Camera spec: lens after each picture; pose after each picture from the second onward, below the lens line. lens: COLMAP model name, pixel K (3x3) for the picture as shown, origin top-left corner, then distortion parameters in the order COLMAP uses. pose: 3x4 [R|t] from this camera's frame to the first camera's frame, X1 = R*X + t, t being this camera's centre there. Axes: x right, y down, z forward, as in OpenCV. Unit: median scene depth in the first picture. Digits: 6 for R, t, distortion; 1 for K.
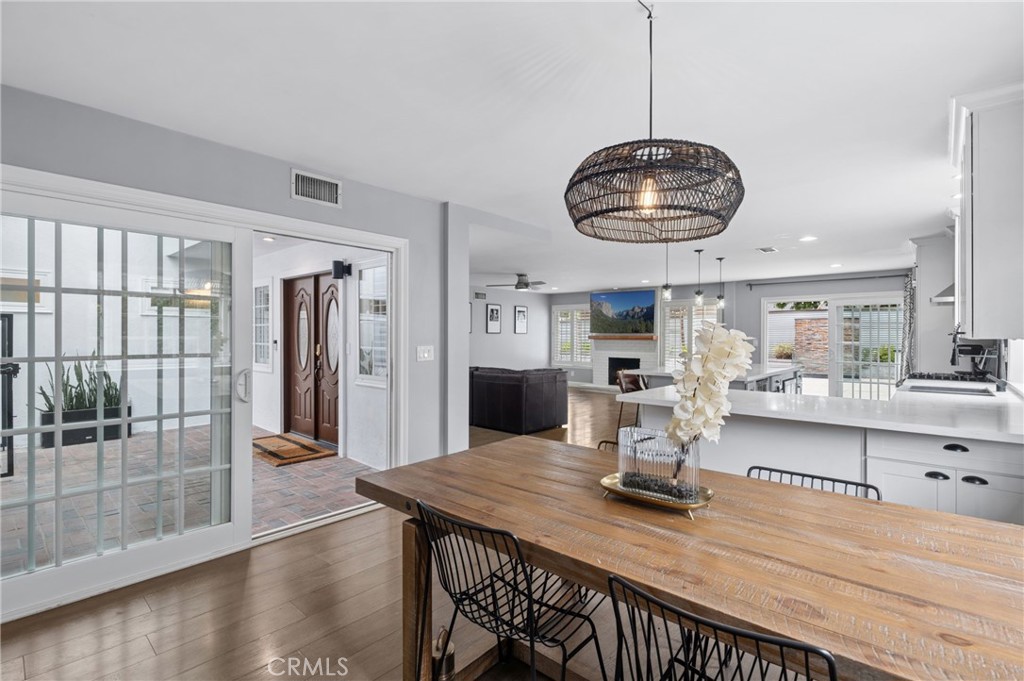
lens RADIAL K [[476.4, 0, 517.7], [0, 476.4, 335.3], [0, 0, 1]] dist [-0.000295, 0.000015]
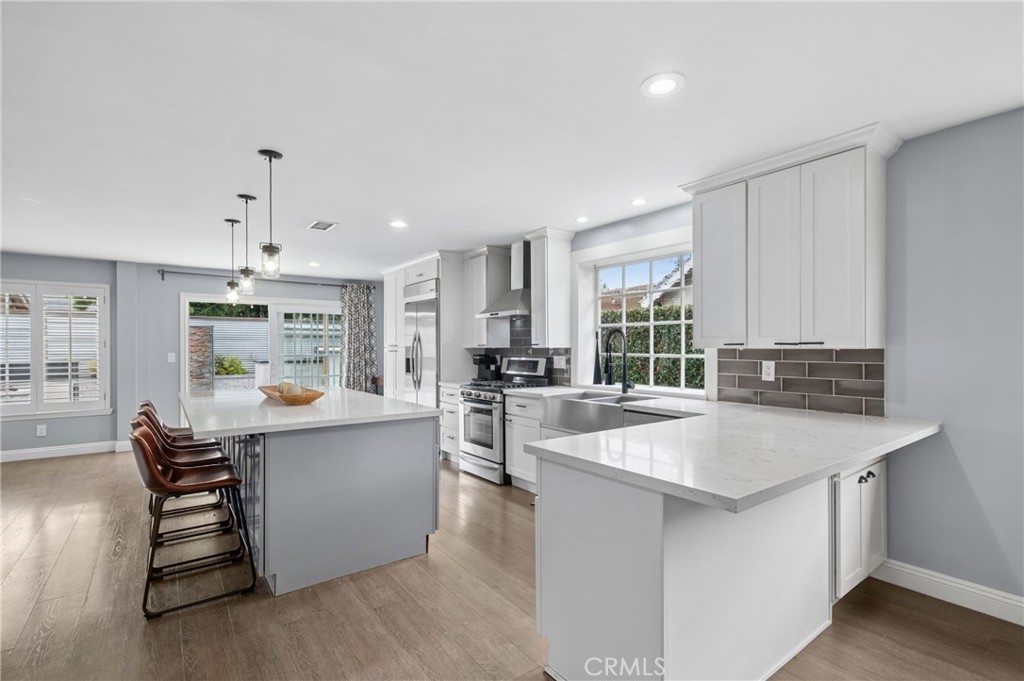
lens RADIAL K [[476.4, 0, 509.9], [0, 476.4, 346.9], [0, 0, 1]] dist [-0.000295, 0.000015]
pose [[0.202658, -0.001357, 0.979249, -0.060264], [-0.000935, 0.999998, 0.001579, -0.000726], [-0.979249, -0.001236, 0.202656, 0.327253]]
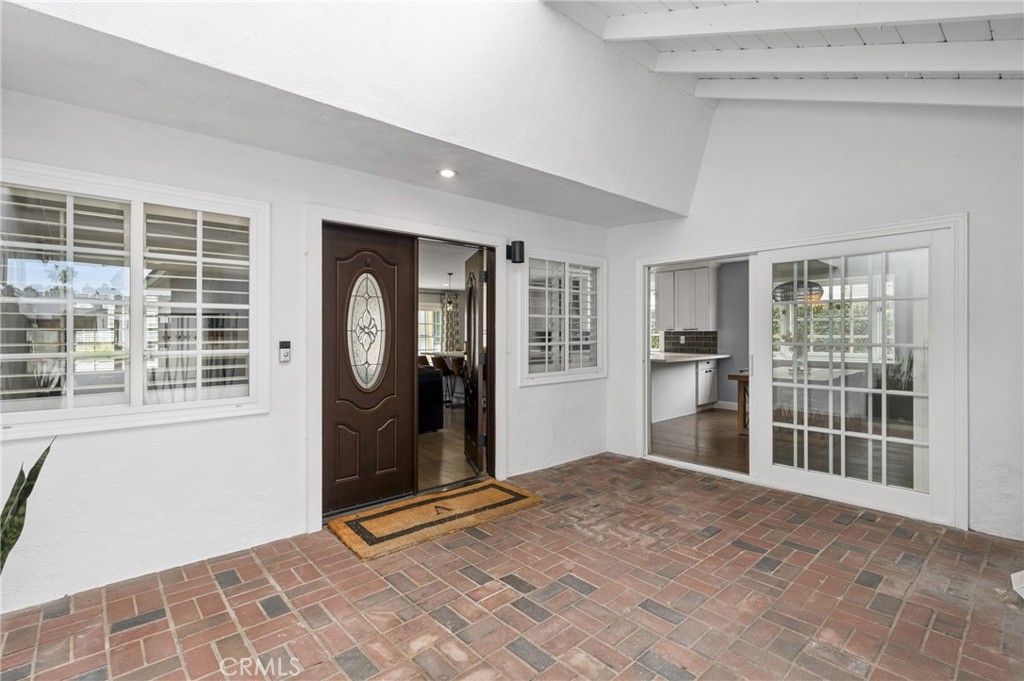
lens RADIAL K [[476.4, 0, 513.9], [0, 476.4, 338.3], [0, 0, 1]] dist [-0.000295, 0.000015]
pose [[0.114781, -0.014064, 0.993291, -0.550142], [0.001285, 0.999901, 0.014009, 0.000847], [-0.993390, -0.000332, 0.114787, 0.416134]]
